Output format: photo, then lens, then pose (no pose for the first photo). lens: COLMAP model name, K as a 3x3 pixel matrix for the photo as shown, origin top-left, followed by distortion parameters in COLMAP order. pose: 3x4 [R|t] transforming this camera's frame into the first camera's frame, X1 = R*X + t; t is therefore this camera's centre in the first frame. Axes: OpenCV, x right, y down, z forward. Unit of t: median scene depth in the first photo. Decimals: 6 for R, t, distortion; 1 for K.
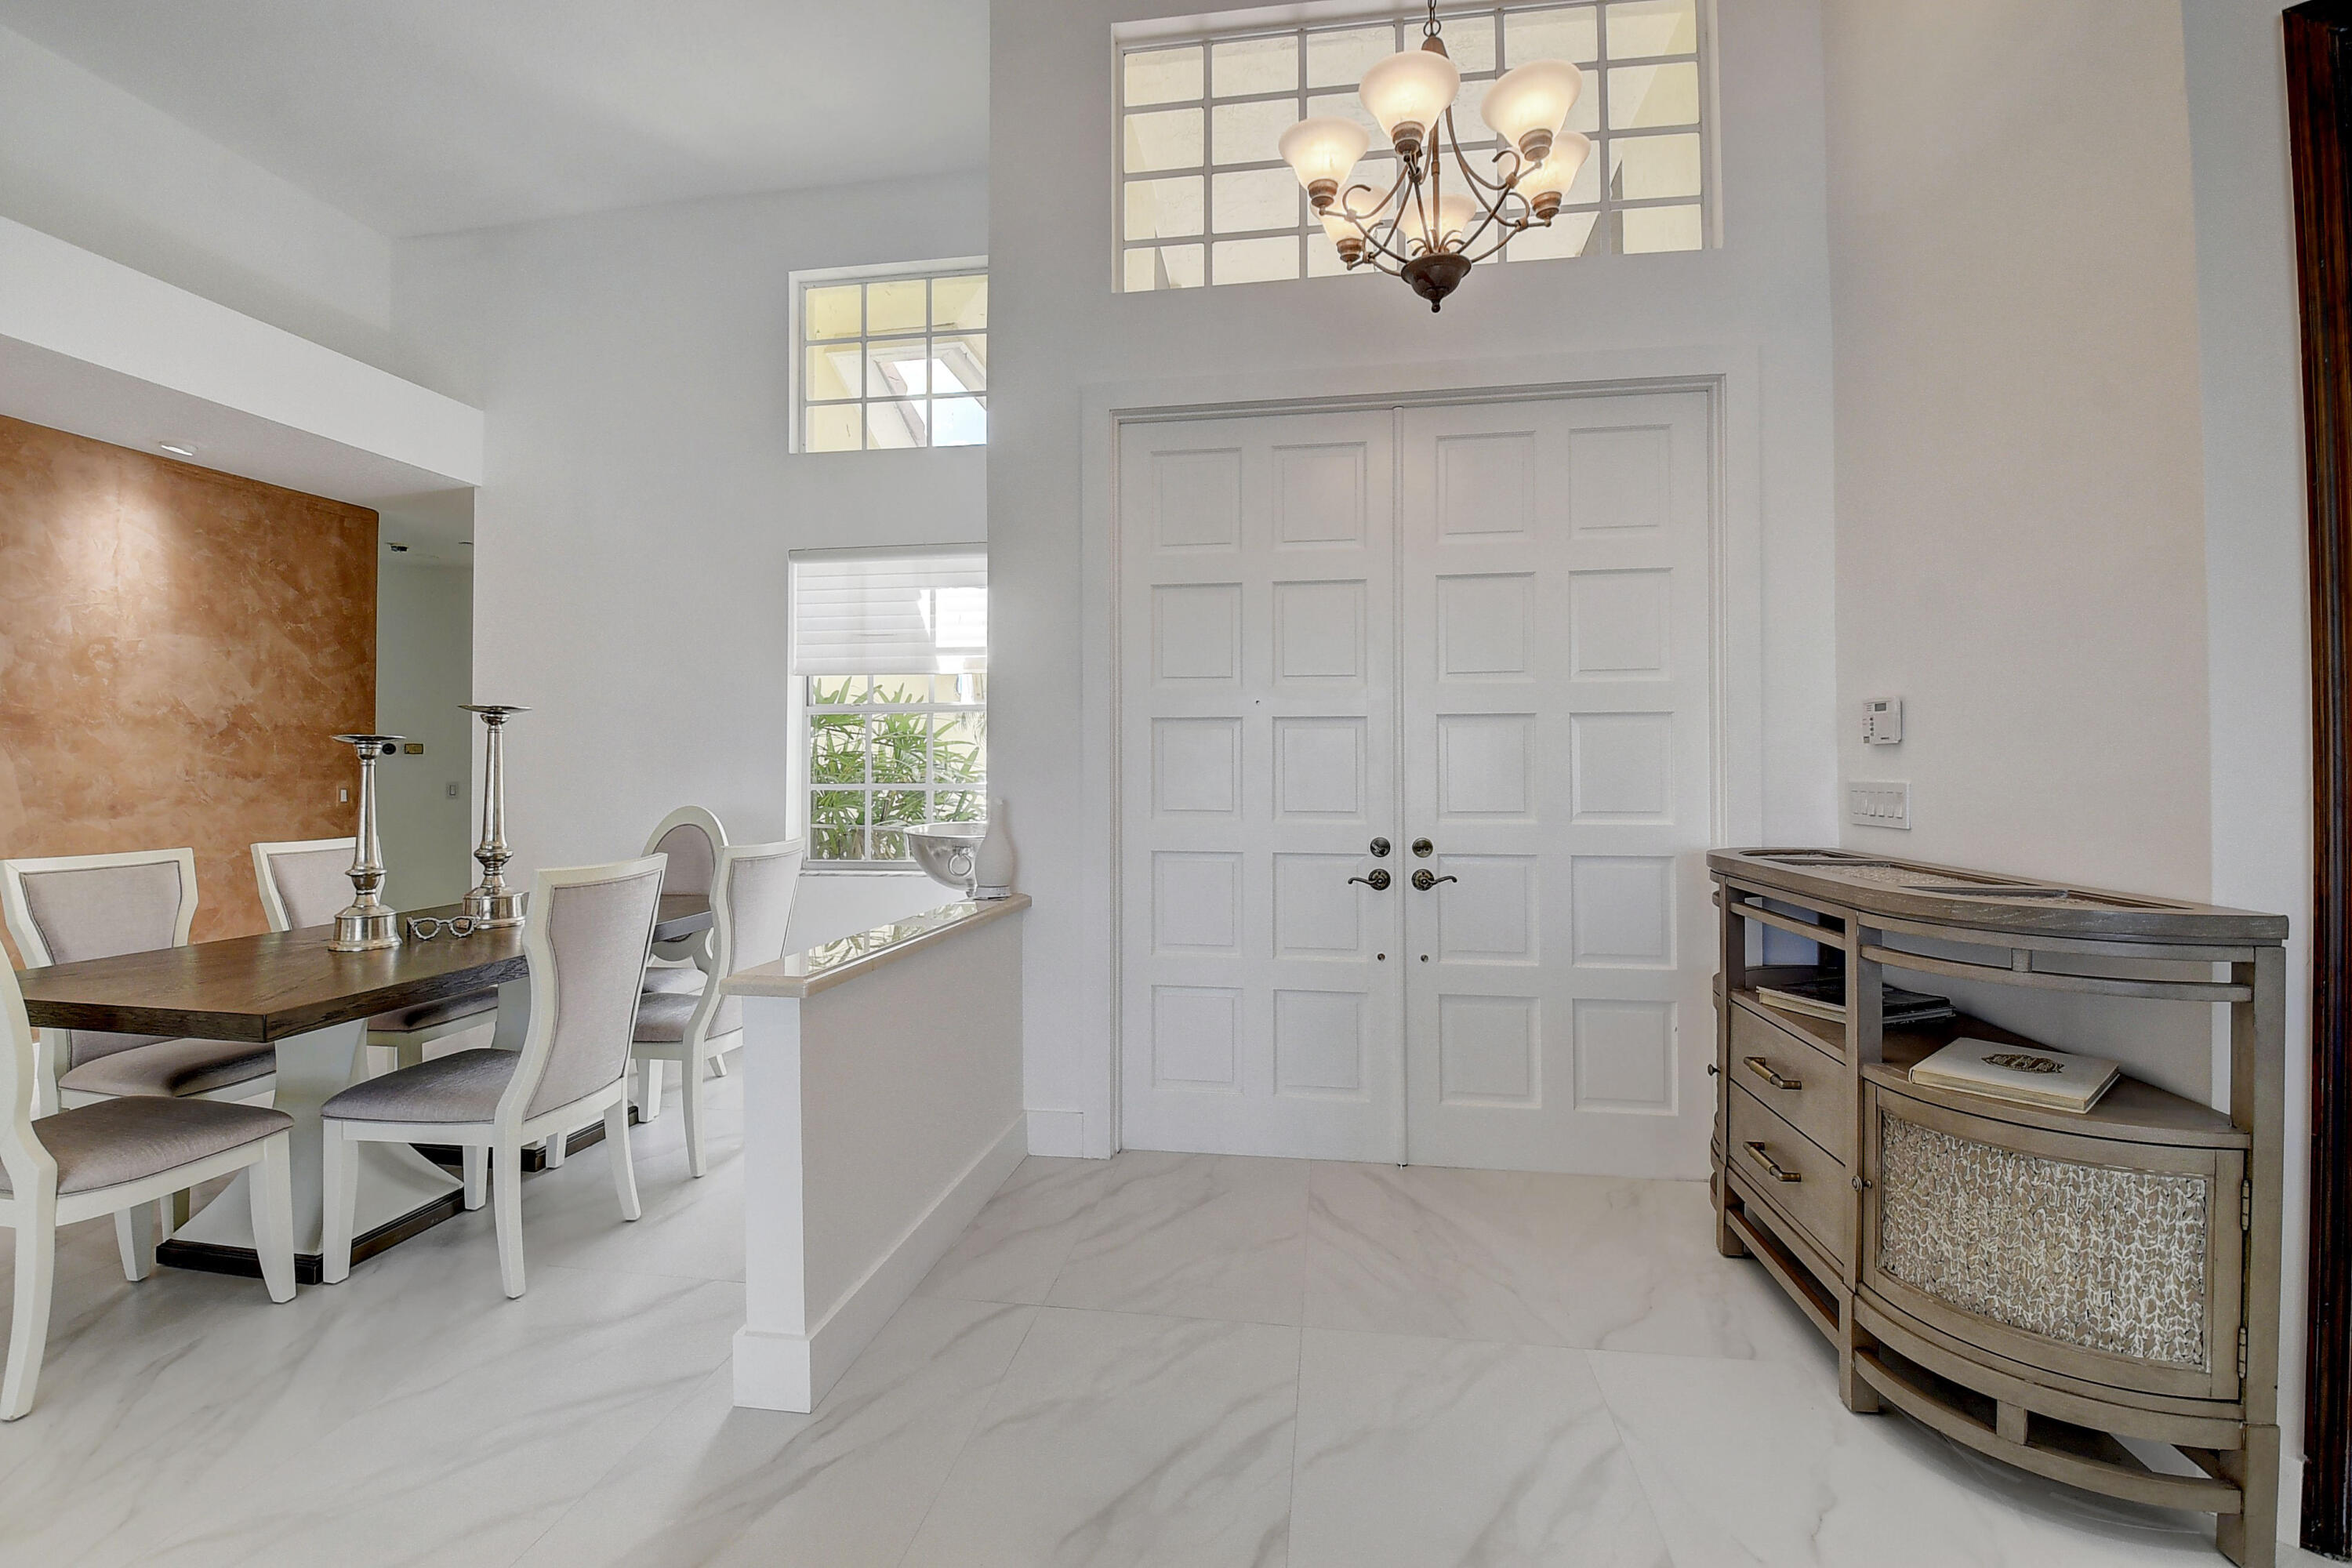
lens RADIAL K [[1044.4, 0, 1182.9], [0, 1044.4, 769.5], [0, 0, 1]] dist [-0.012387, -0.006094]
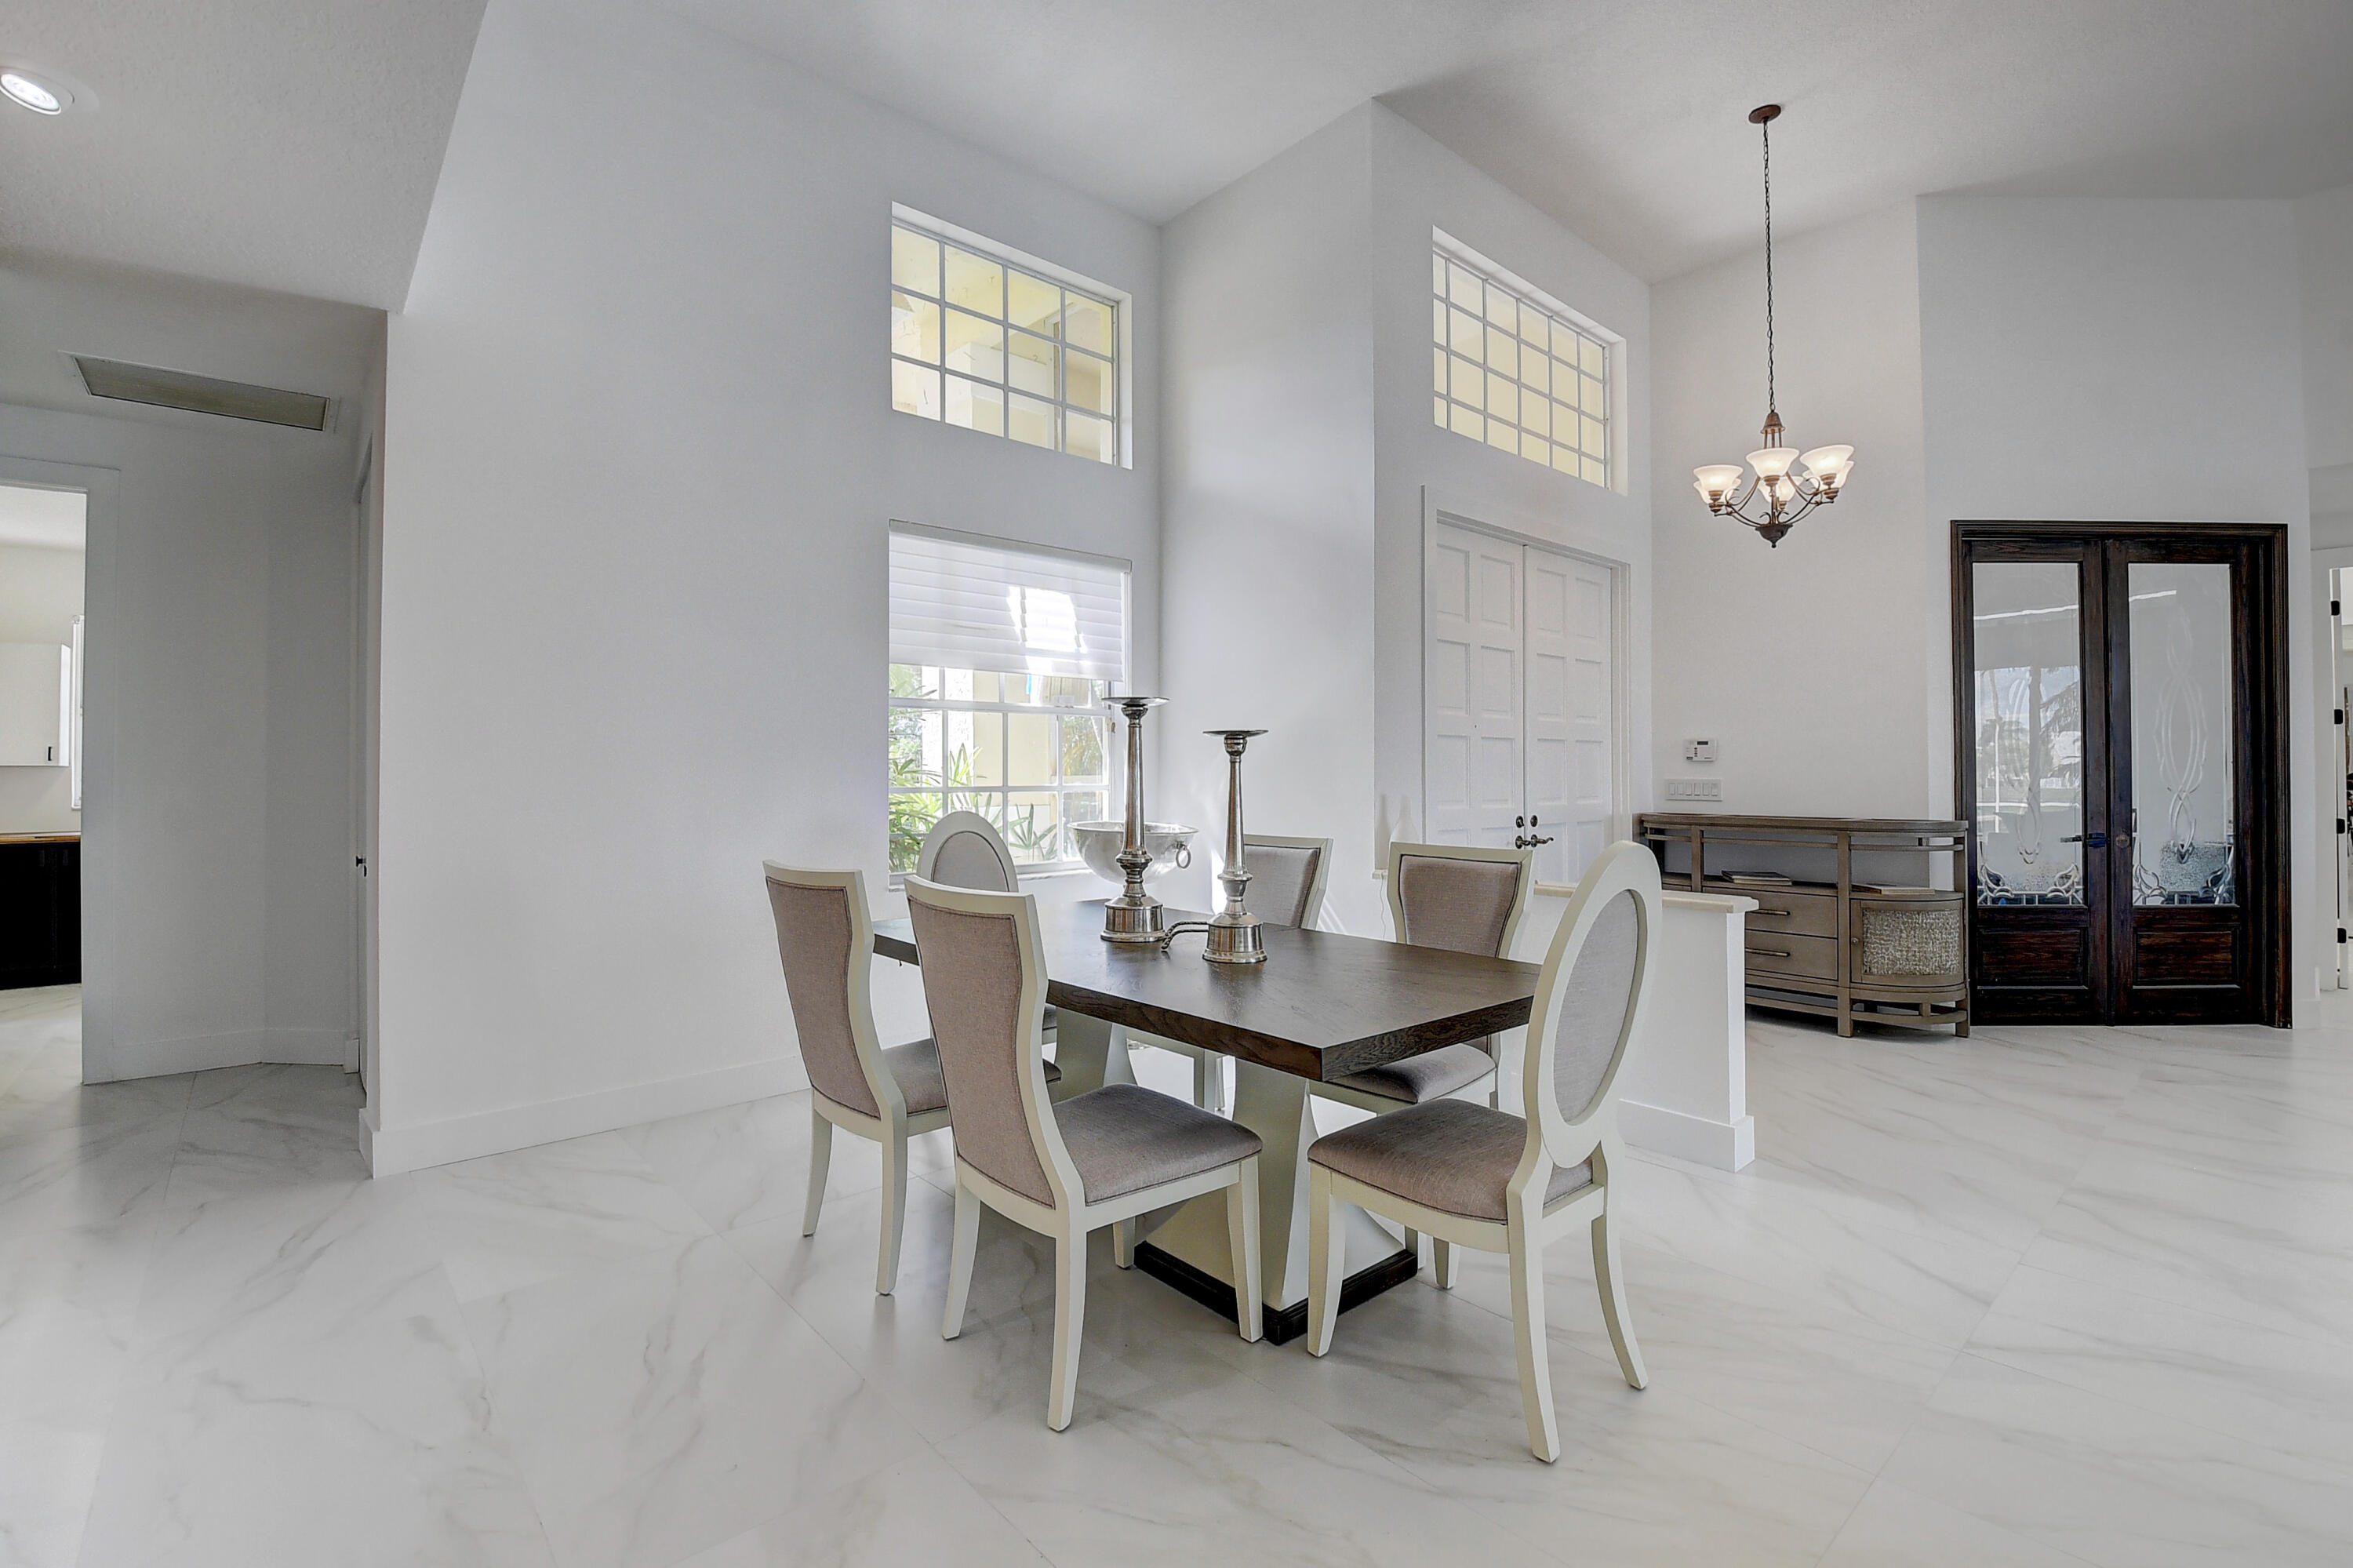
lens RADIAL K [[1044.8, 0, 1160.4], [0, 1044.8, 770.1], [0, 0, 1]] dist [-0.012387, -0.006094]
pose [[0.641552, 0.007905, 0.767039, -0.919118], [-0.002979, 0.999965, -0.007814, 0.006705], [-0.767074, 0.002728, 0.641553, 0.269194]]
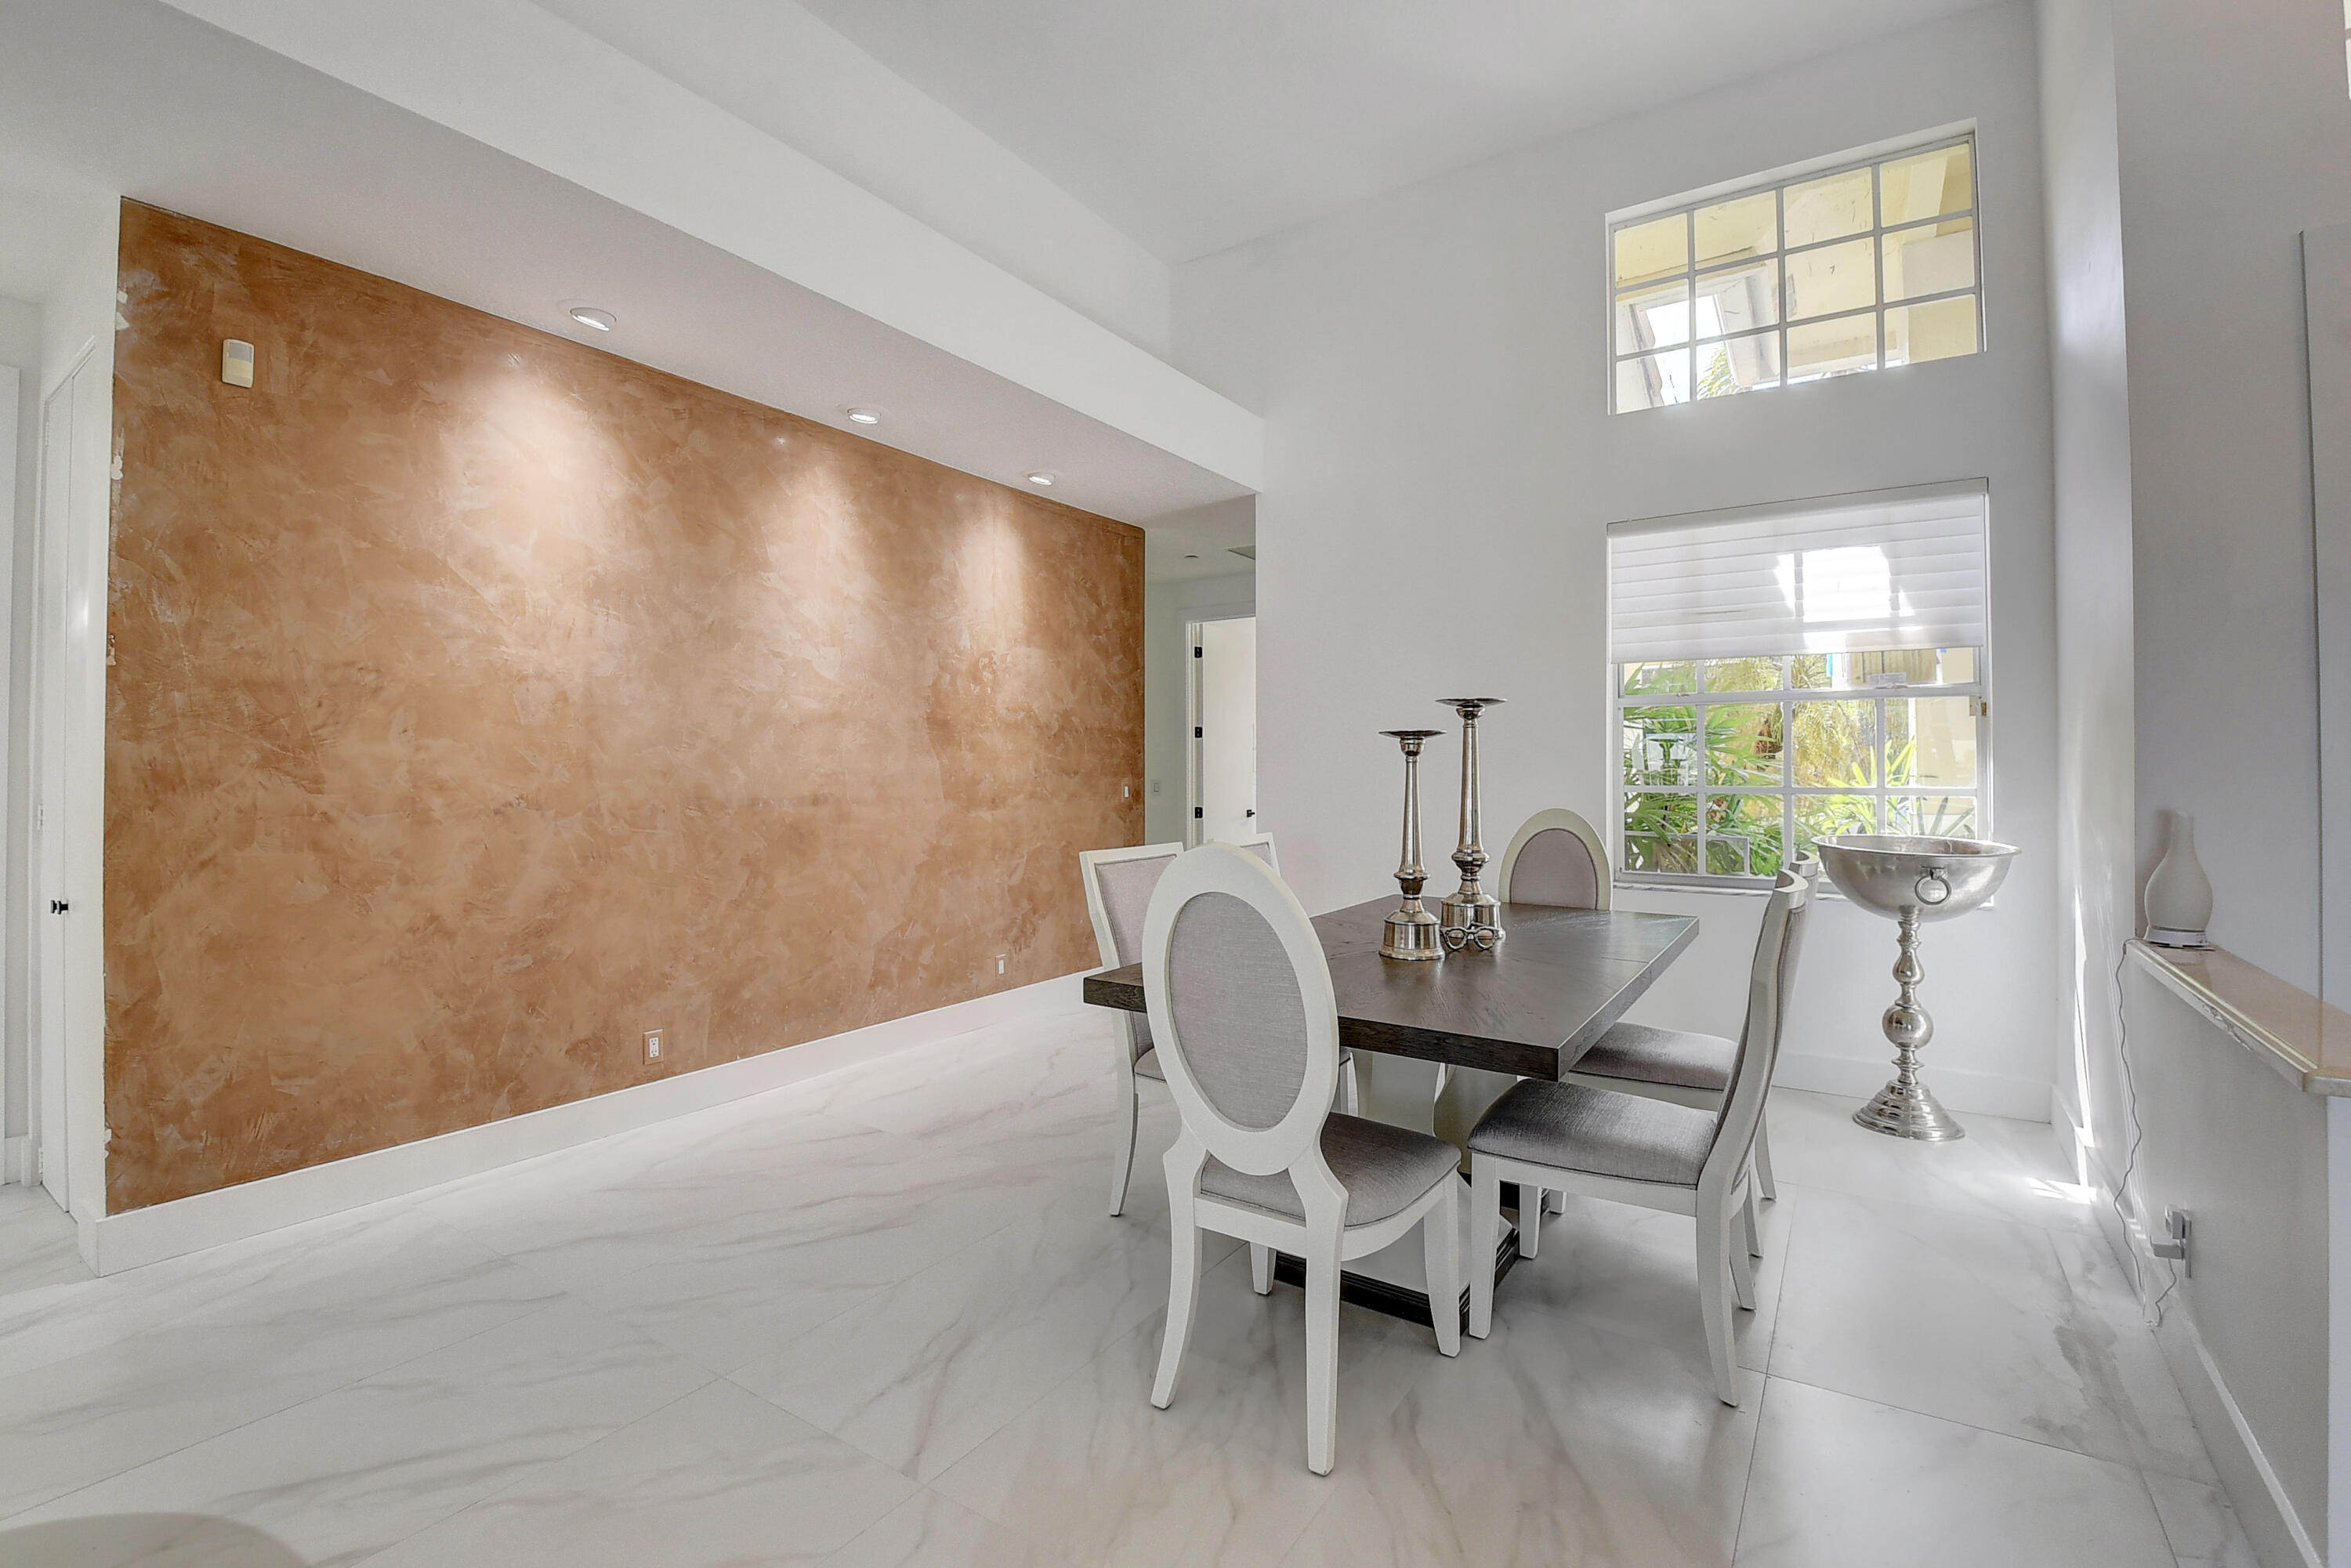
lens RADIAL K [[1043.9, 0, 1173.6], [0, 1043.9, 774.0], [0, 0, 1]] dist [-0.012387, -0.006094]
pose [[0.902750, 0.004391, -0.430142, -0.335454], [-0.003603, 0.999990, 0.002647, 0.003462], [0.430149, -0.000839, 0.902757, 0.034176]]
